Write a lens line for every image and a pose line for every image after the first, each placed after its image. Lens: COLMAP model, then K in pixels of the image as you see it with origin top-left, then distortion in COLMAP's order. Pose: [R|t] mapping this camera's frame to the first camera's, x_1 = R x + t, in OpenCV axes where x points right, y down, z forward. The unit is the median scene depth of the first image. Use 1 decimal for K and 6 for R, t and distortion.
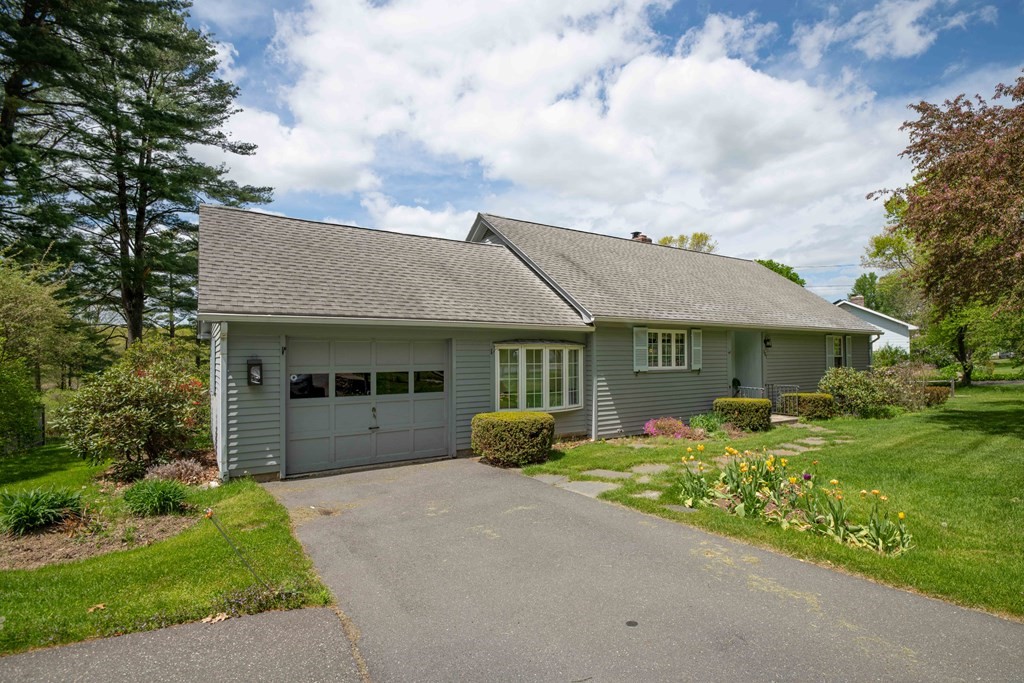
lens RADIAL K [[433.5, 0, 511.8], [0, 433.5, 356.6], [0, 0, 1]] dist [-0.022766, 0.000006]
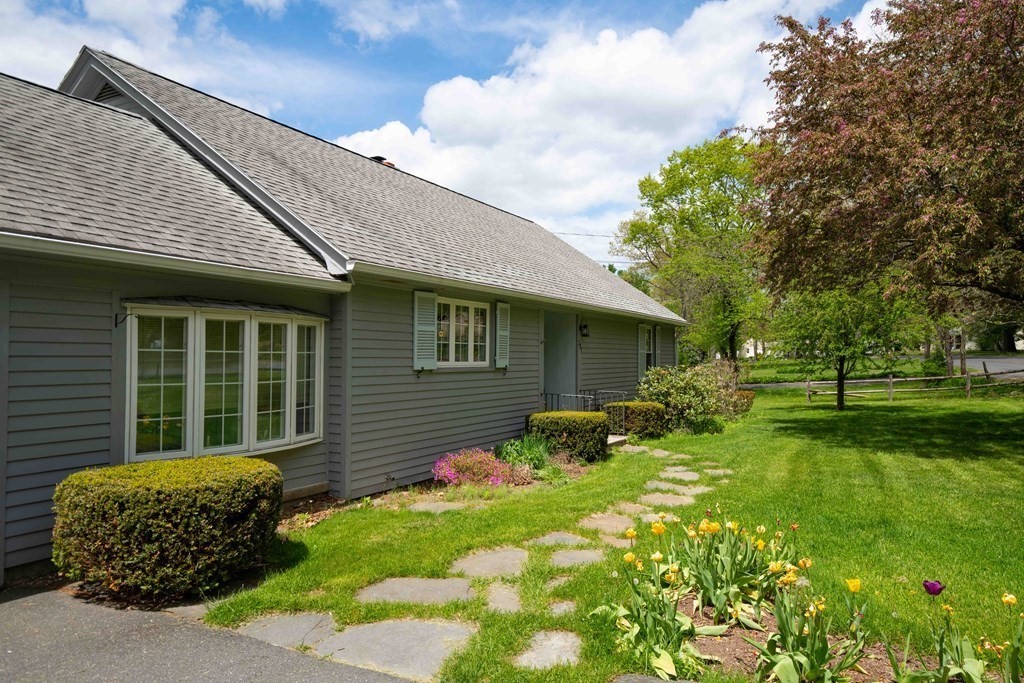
lens RADIAL K [[628.9, 0, 512.1], [0, 628.9, 353.7], [0, 0, 1]] dist [0.004609, 0.000463]
pose [[0.864342, 0.017133, 0.502613, -0.019850], [-0.018211, 0.999830, -0.002766, 0.014801], [-0.502575, -0.006763, 0.864507, 0.250375]]
